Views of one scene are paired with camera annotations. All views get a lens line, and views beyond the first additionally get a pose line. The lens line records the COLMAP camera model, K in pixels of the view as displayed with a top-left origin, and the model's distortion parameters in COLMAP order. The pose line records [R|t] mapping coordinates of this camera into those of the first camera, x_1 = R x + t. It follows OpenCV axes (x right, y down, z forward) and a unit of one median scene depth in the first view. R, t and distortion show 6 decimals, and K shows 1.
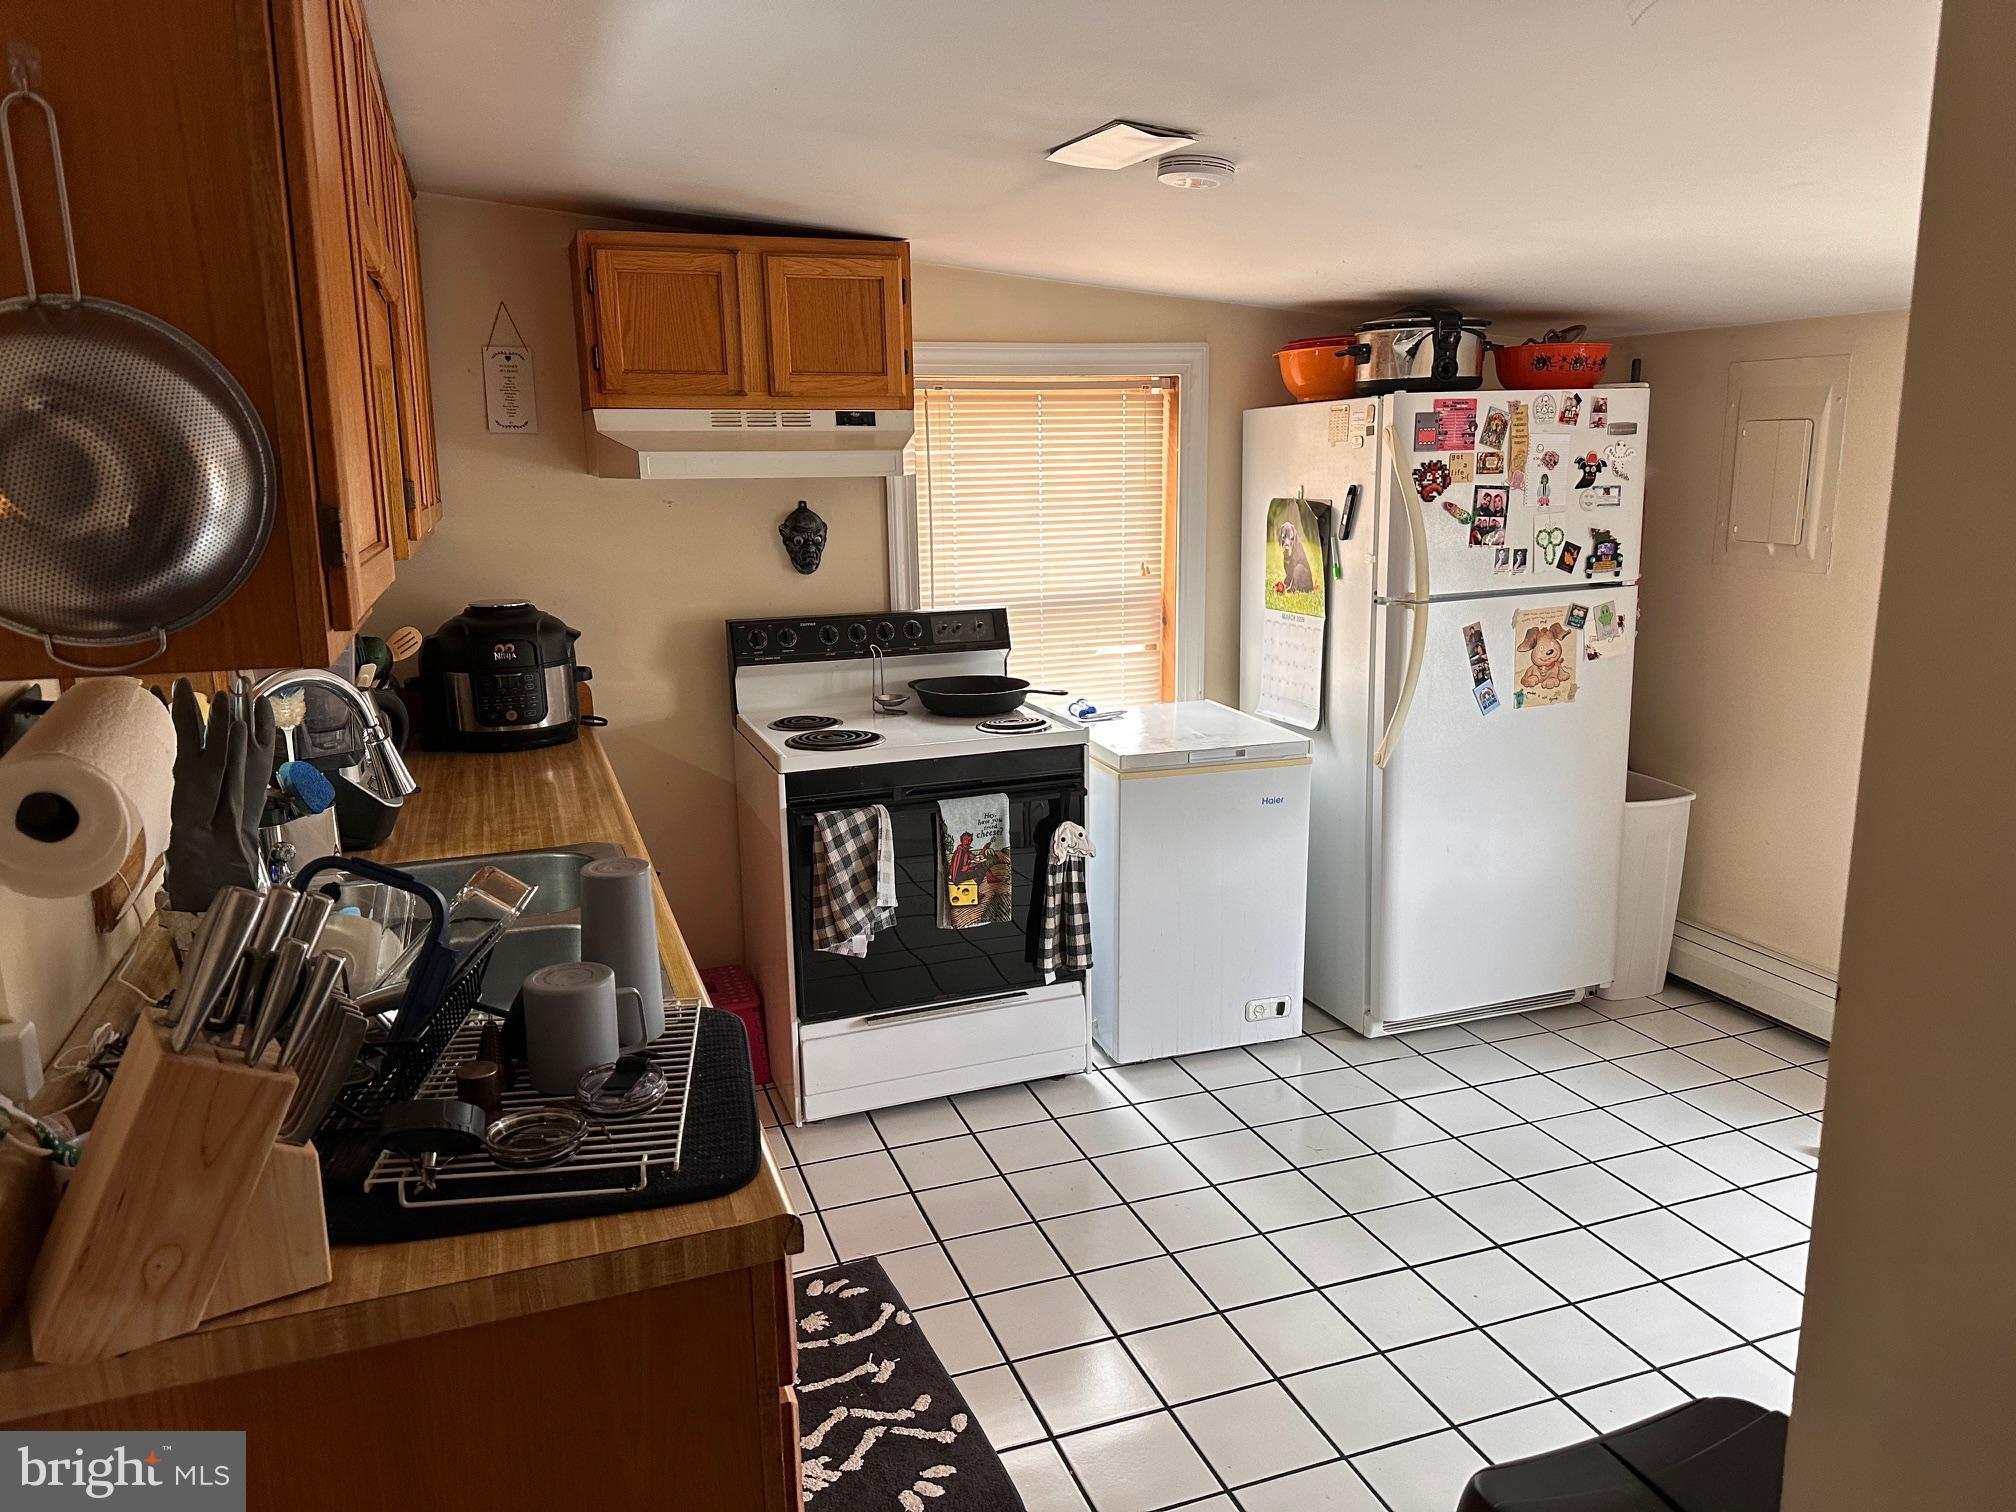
lens RADIAL K [[1411.5, 0, 1011.3], [0, 1411.5, 752.5], [0, 0, 1]] dist [0.042319, -0.017937]
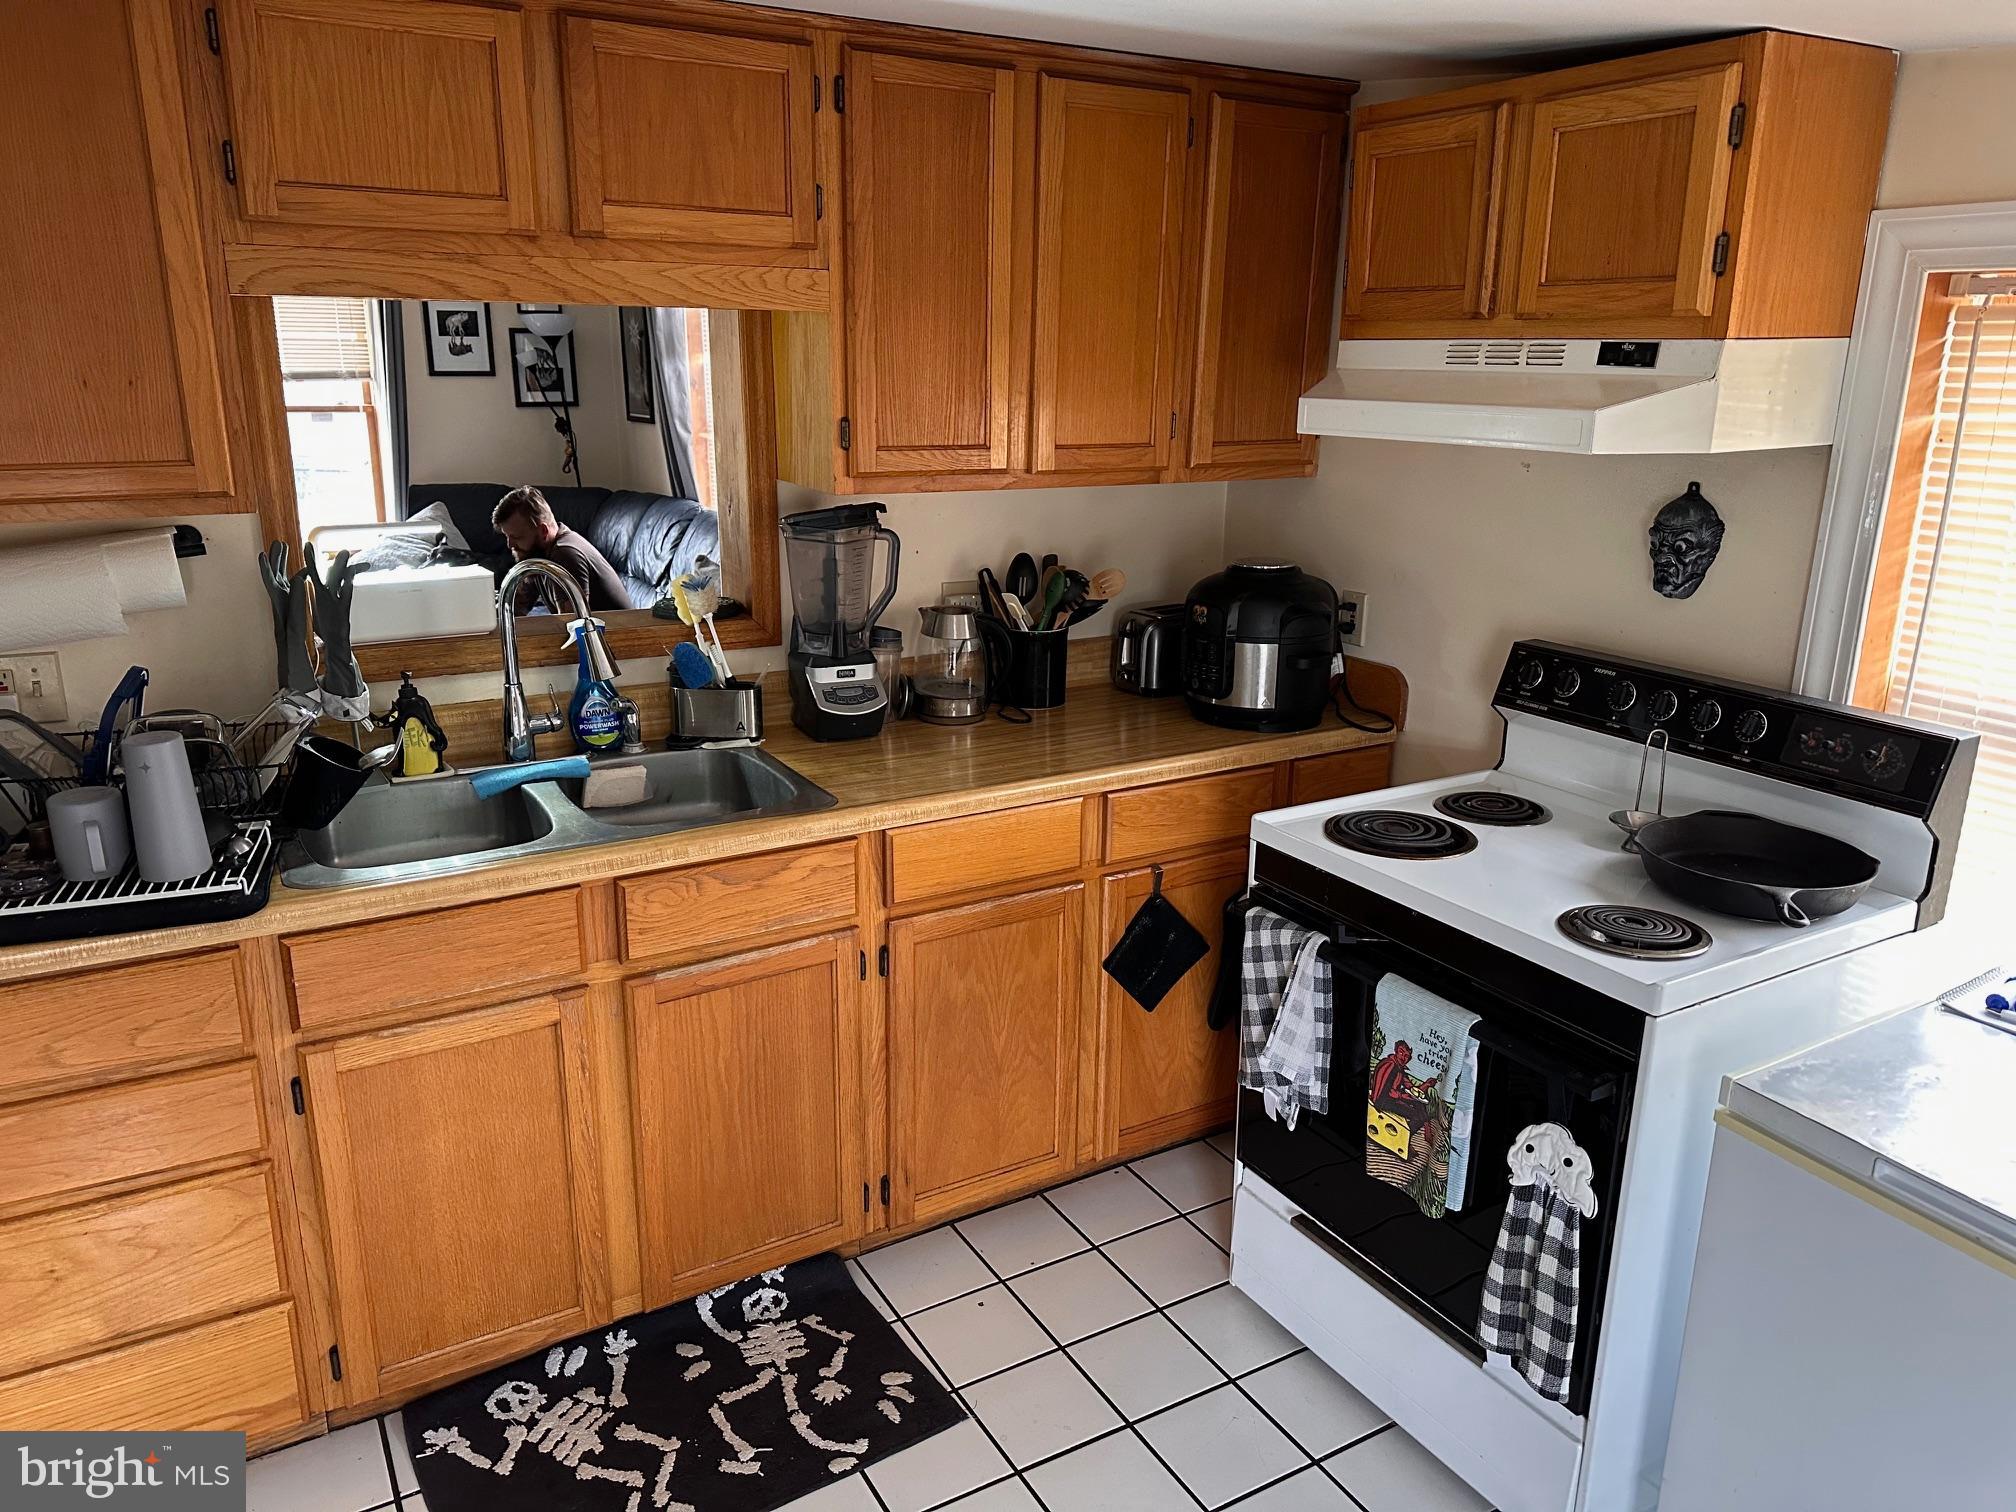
lens RADIAL K [[1411.5, 0, 980.2], [0, 1411.5, 719.3], [0, 0, 1]] dist [0.042319, -0.017937]
pose [[0.151546, 0.267511, -0.951563, 0.477567], [-0.210931, 0.949259, 0.233271, -0.176883], [0.965682, 0.165363, 0.200283, 0.656731]]
